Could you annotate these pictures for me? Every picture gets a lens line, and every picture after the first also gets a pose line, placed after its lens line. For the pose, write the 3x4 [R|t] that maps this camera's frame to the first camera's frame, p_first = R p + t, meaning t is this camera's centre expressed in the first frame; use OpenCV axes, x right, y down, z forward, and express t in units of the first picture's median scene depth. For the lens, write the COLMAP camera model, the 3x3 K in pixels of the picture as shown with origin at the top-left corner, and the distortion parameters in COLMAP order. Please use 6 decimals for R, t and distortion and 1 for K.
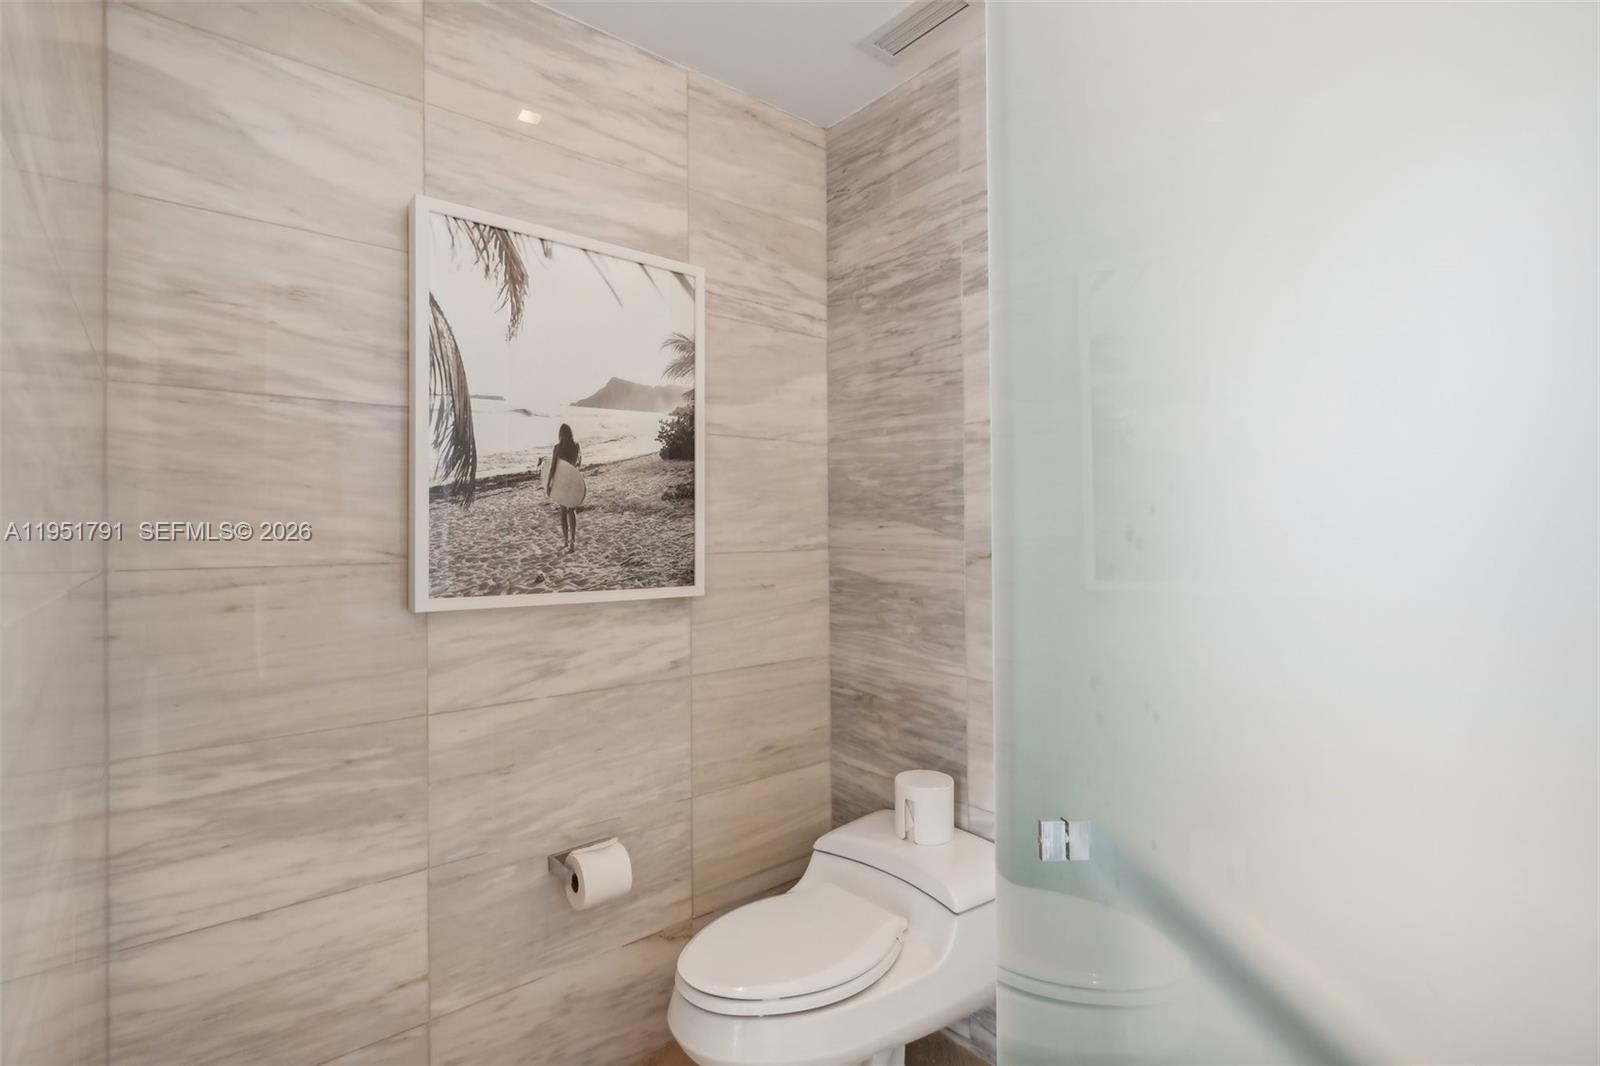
lens RADIAL K [[759.1, 0, 798.6], [0, 759.1, 528.5], [0, 0, 1]] dist [-0.002745, 0.000534]
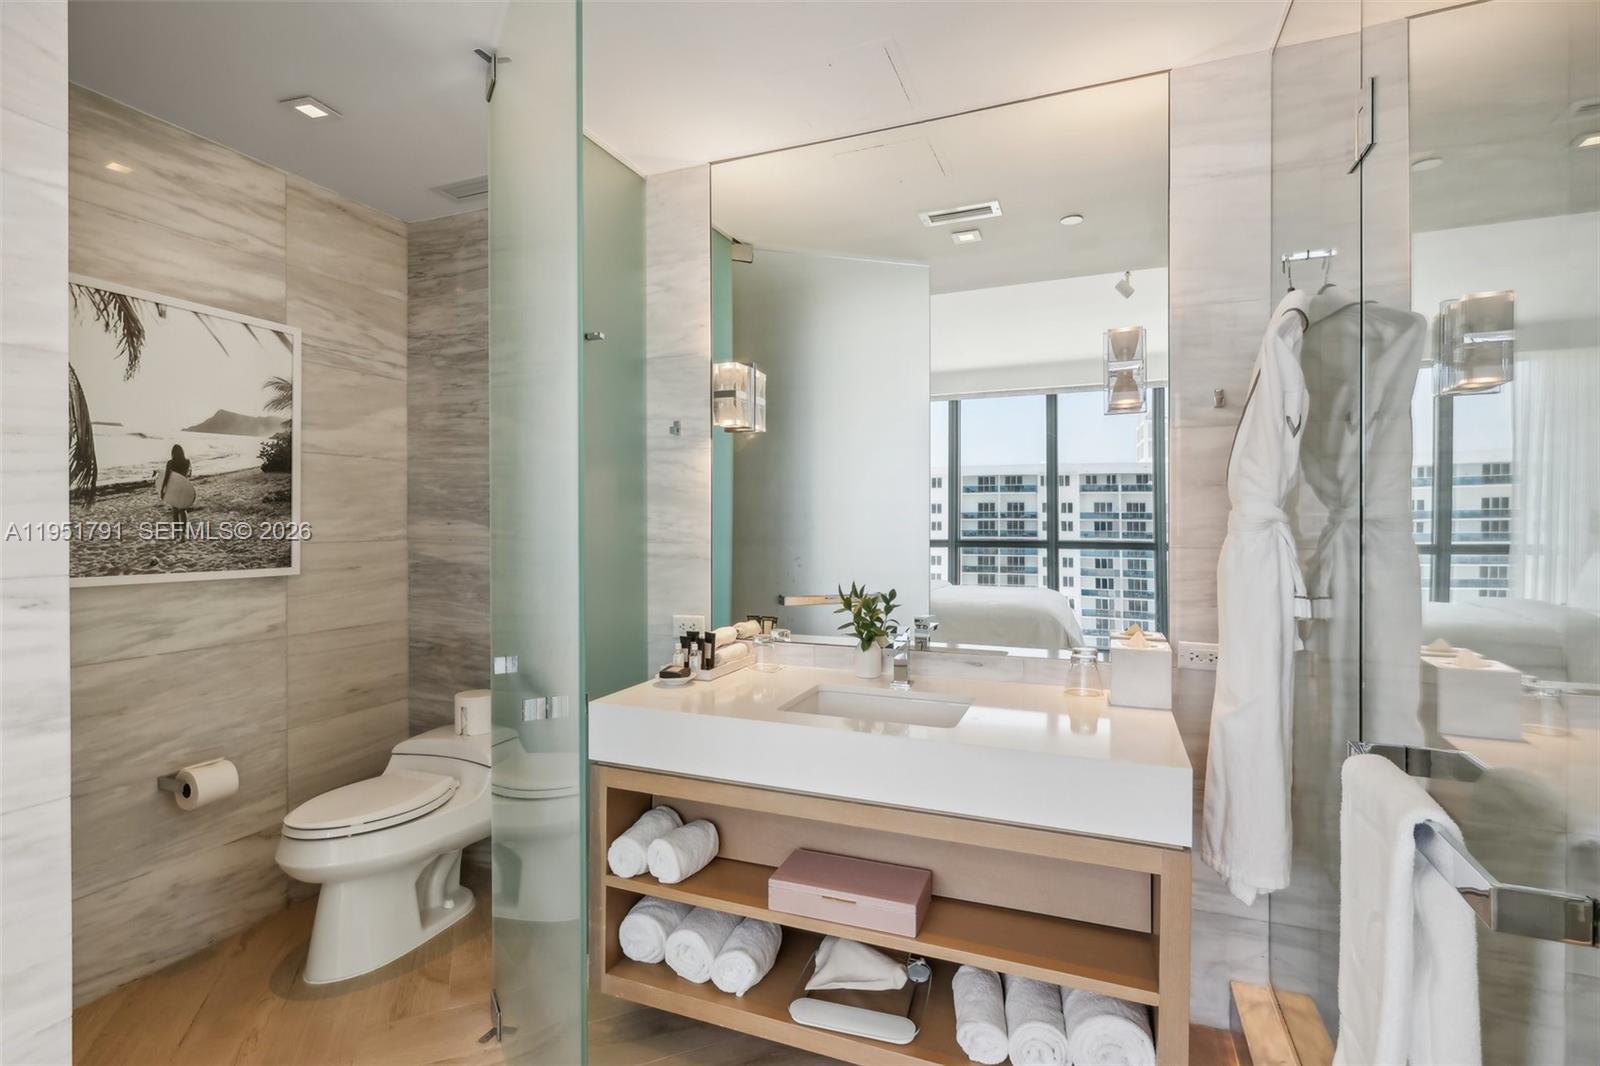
lens RADIAL K [[759.1, 0, 798.6], [0, 759.1, 528.5], [0, 0, 1]] dist [-0.002745, 0.000534]
pose [[0.881988, 0.005060, 0.471245, 0.021109], [-0.011406, 0.999879, 0.010611, -0.017075], [-0.471134, -0.014734, 0.881938, -0.597754]]
